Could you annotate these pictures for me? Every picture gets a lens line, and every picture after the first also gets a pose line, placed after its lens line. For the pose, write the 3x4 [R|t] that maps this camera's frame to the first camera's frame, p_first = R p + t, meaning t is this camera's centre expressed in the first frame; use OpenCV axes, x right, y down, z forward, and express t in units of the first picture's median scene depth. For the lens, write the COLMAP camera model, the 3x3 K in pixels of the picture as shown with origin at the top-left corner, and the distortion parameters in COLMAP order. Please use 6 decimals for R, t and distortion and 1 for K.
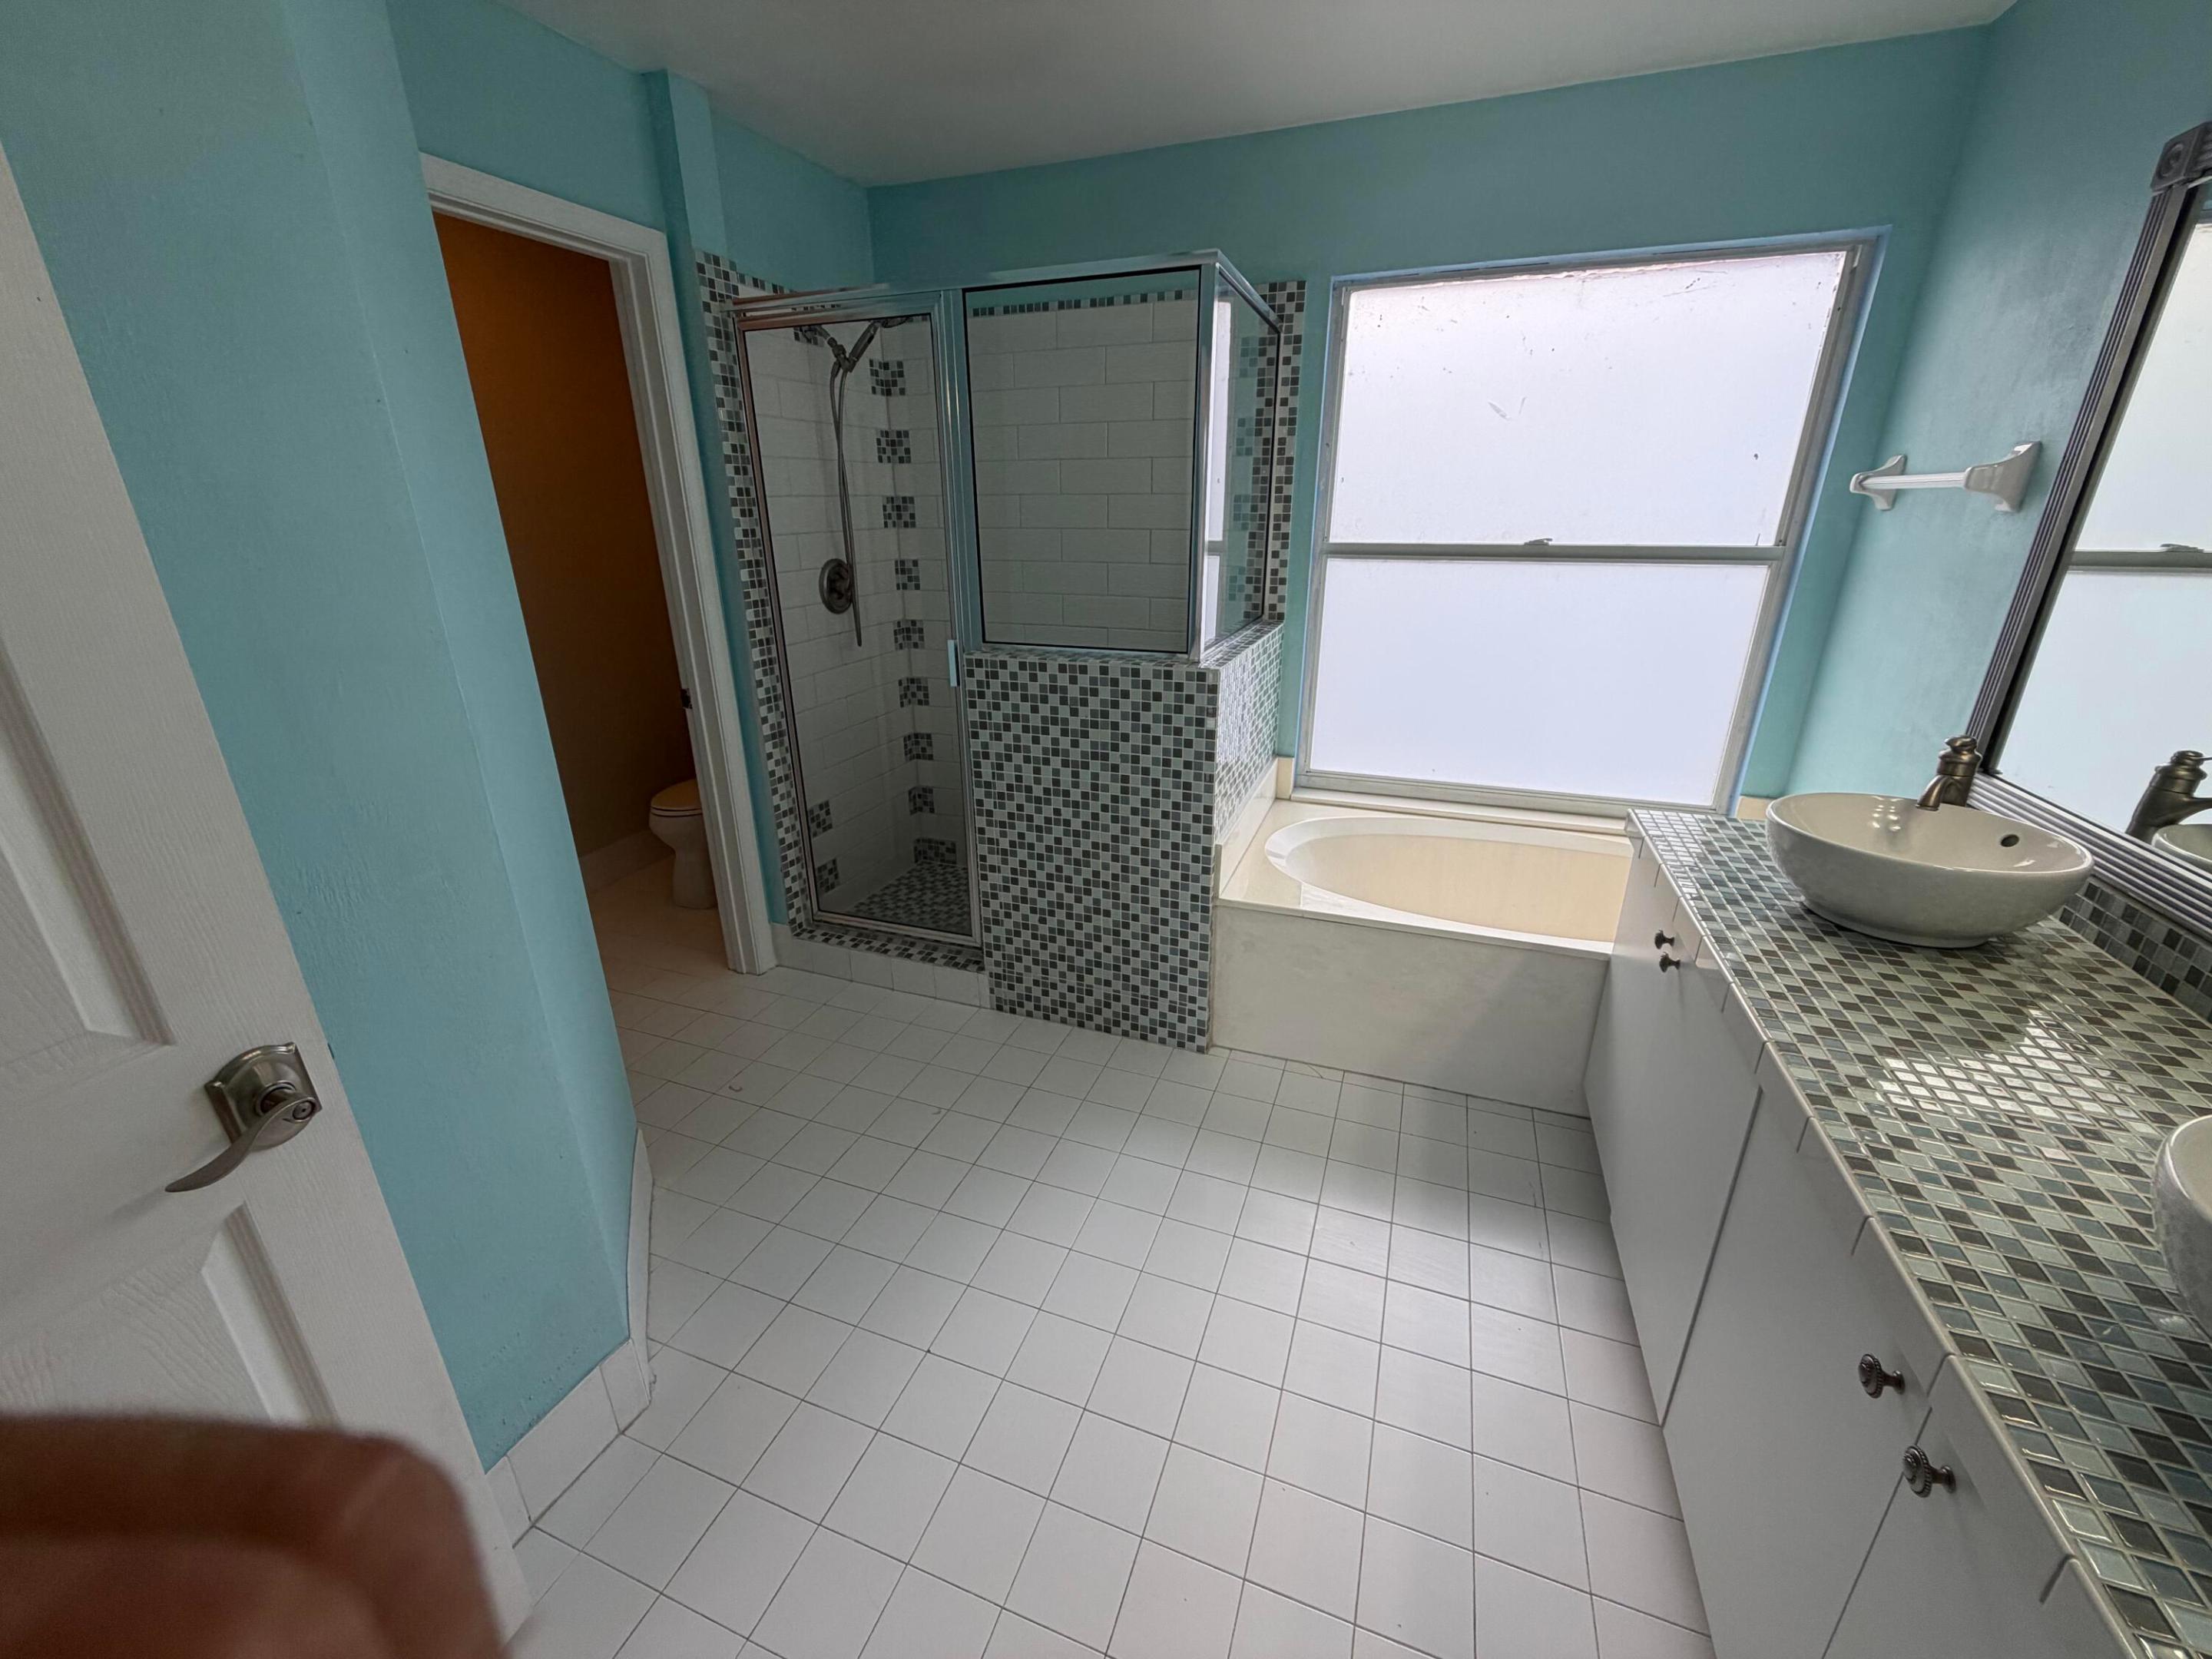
lens RADIAL K [[881.6, 0, 1099.9], [0, 881.6, 832.1], [0, 0, 1]] dist [0.000139, 0.000046]
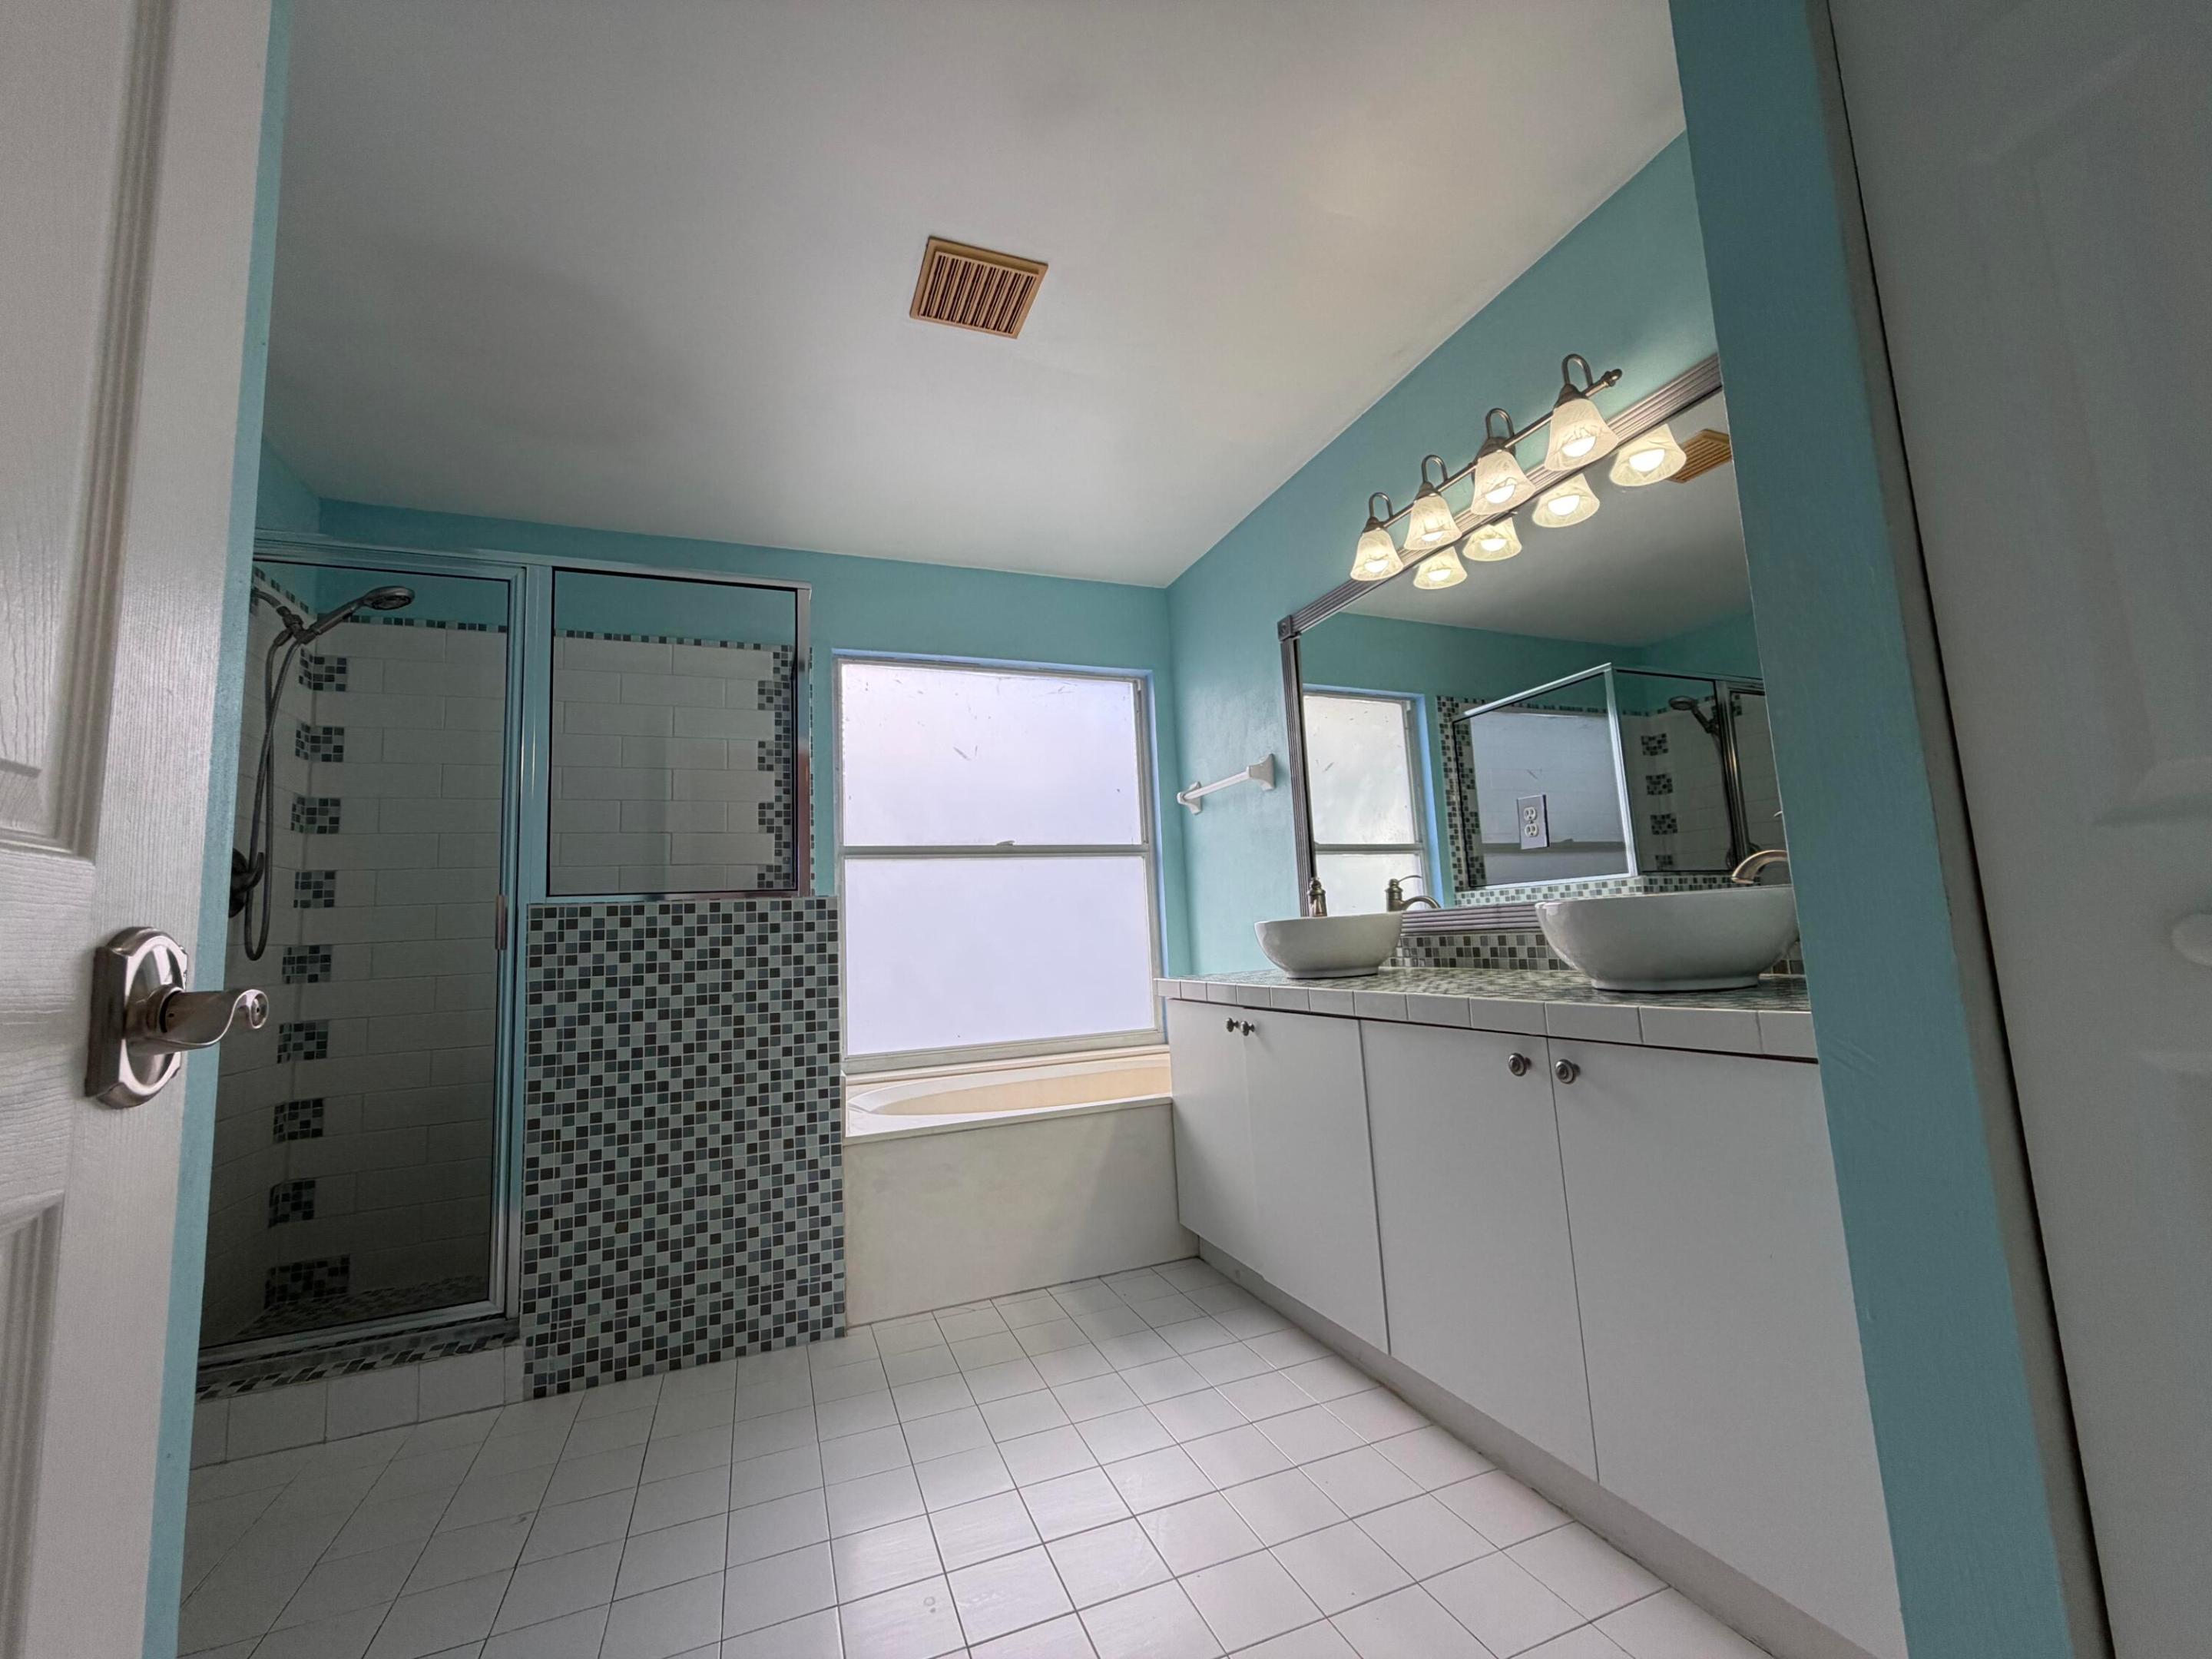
lens RADIAL K [[881.6, 0, 1099.9], [0, 881.6, 832.1], [0, 0, 1]] dist [0.000139, 0.000046]
pose [[0.747434, 0.049234, 0.662509, -0.305064], [0.273893, 0.885714, -0.374824, 0.212299], [-0.605248, 0.461613, 0.648528, 0.053187]]
